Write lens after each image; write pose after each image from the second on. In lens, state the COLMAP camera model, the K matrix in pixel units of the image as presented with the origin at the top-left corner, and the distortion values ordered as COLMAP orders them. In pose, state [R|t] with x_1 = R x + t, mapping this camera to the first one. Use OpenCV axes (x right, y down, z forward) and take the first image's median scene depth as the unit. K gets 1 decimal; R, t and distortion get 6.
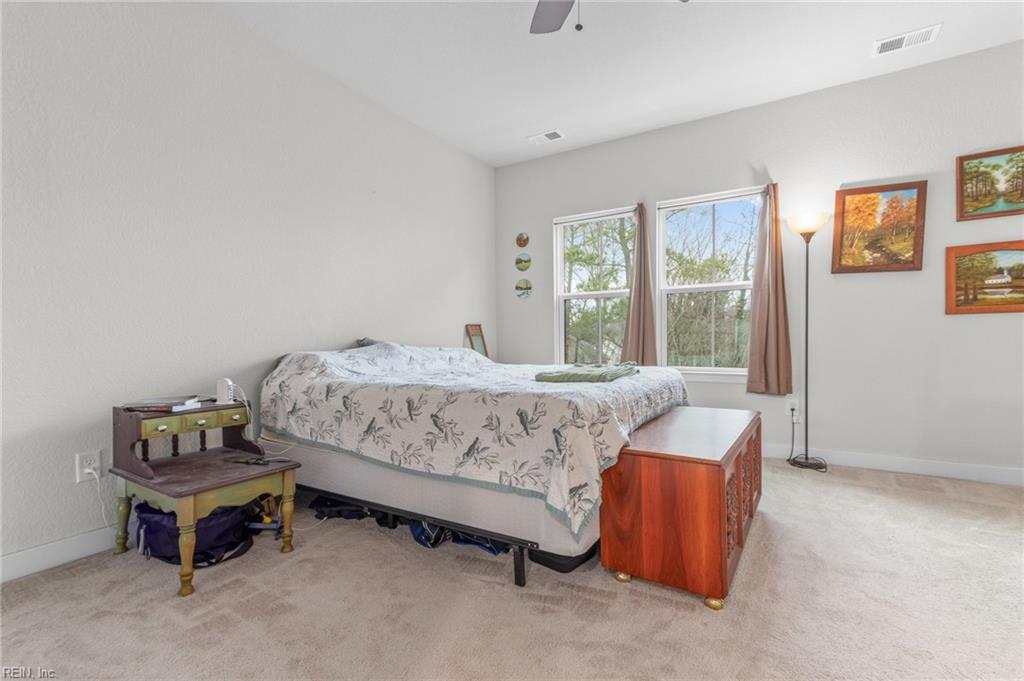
lens RADIAL K [[477.0, 0, 506.6], [0, 477.0, 346.9], [0, 0, 1]] dist [0.013918, 0.000780]
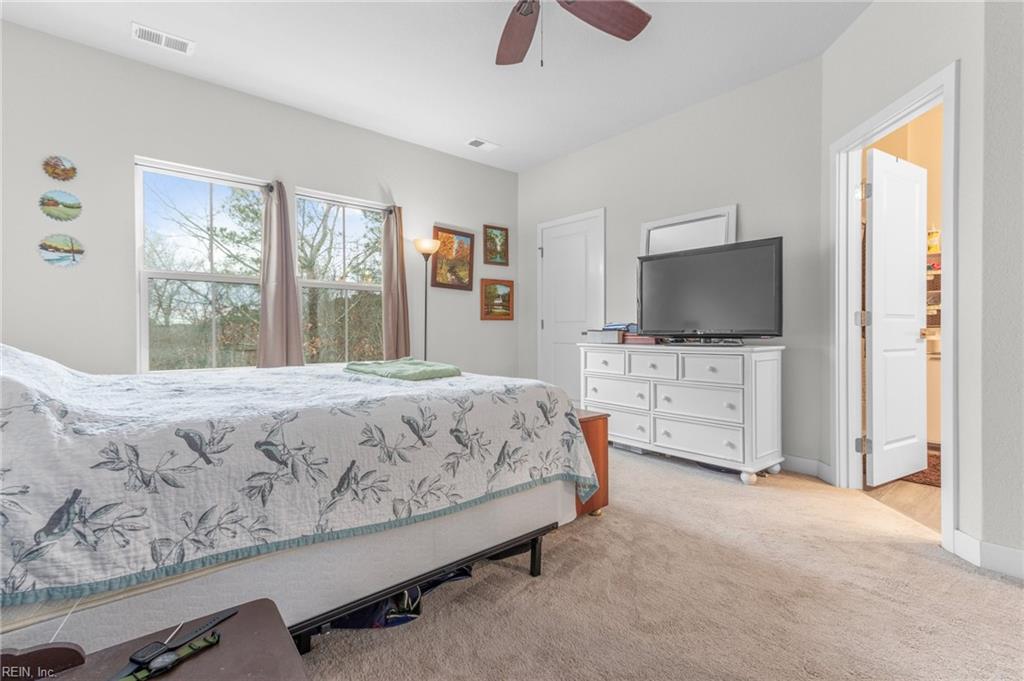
lens RADIAL K [[477.0, 0, 505.5], [0, 477.0, 332.3], [0, 0, 1]] dist [0.013918, 0.000780]
pose [[0.290694, 0.007624, 0.956786, -0.662942], [0.017190, 0.999765, -0.013189, -0.004354], [-0.956662, 0.020281, 0.290494, 0.518047]]
